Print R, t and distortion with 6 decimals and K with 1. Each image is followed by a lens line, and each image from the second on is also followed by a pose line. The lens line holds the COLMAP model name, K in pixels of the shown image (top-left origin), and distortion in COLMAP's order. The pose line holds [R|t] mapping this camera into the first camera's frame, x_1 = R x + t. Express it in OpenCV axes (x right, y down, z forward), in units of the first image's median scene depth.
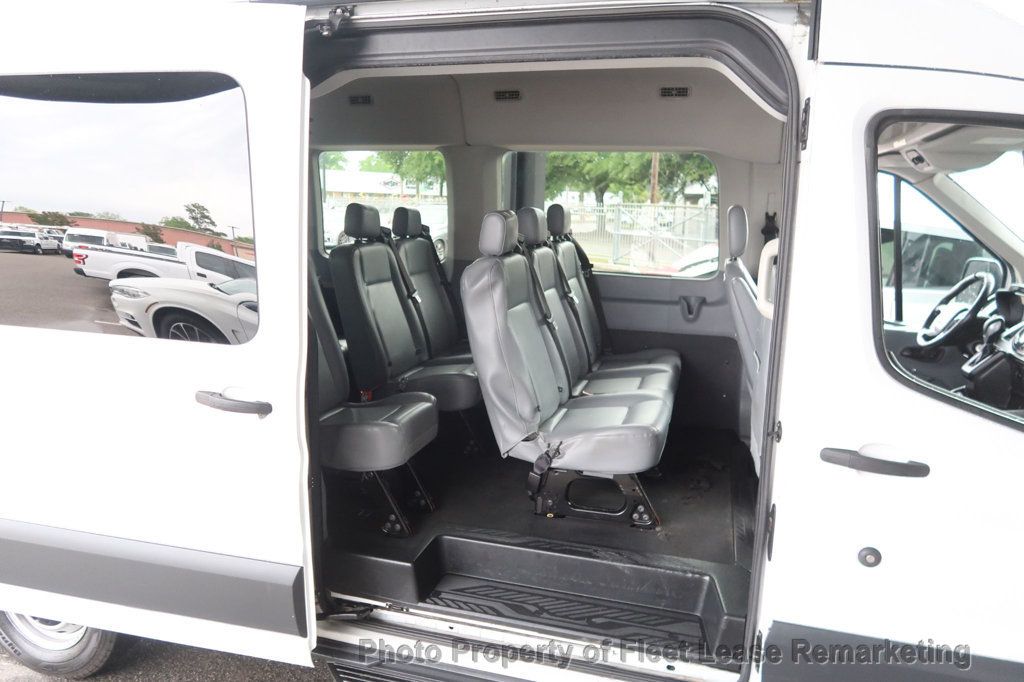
lens RADIAL K [[713.7, 0, 512.0], [0, 713.7, 341.0], [0, 0, 1]] dist [-0.017491, 0.006291]
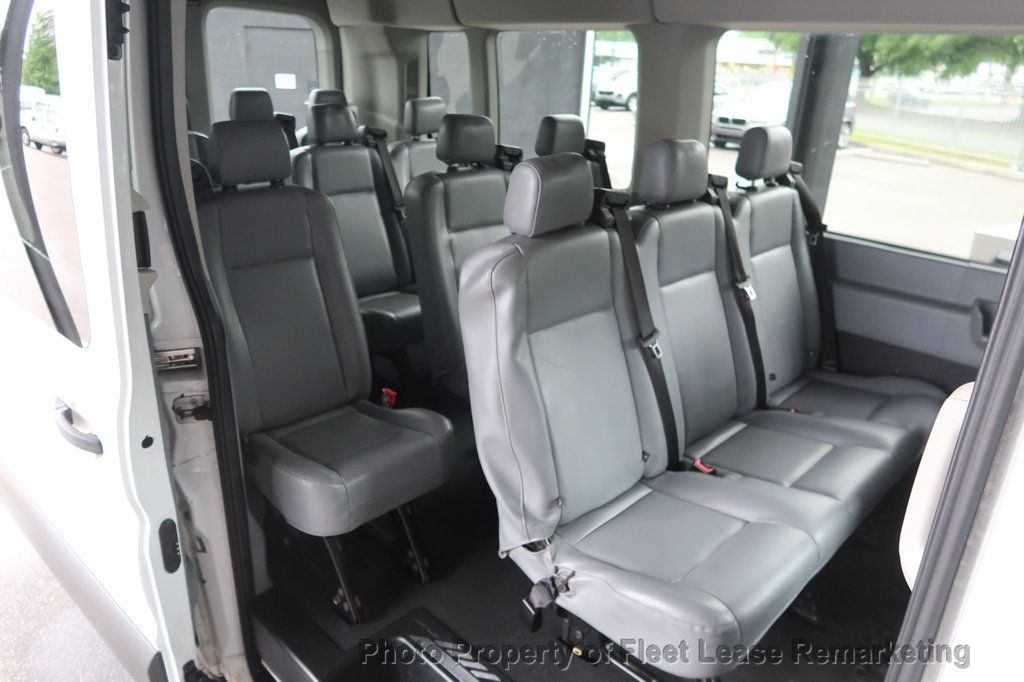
lens RADIAL K [[713.7, 0, 512.0], [0, 713.7, 341.0], [0, 0, 1]] dist [-0.017491, 0.006291]
pose [[0.879818, 0.184936, -0.437857, 0.215563], [-0.107854, 0.974850, 0.195024, -0.134263], [0.462912, -0.124361, 0.877637, 0.425344]]
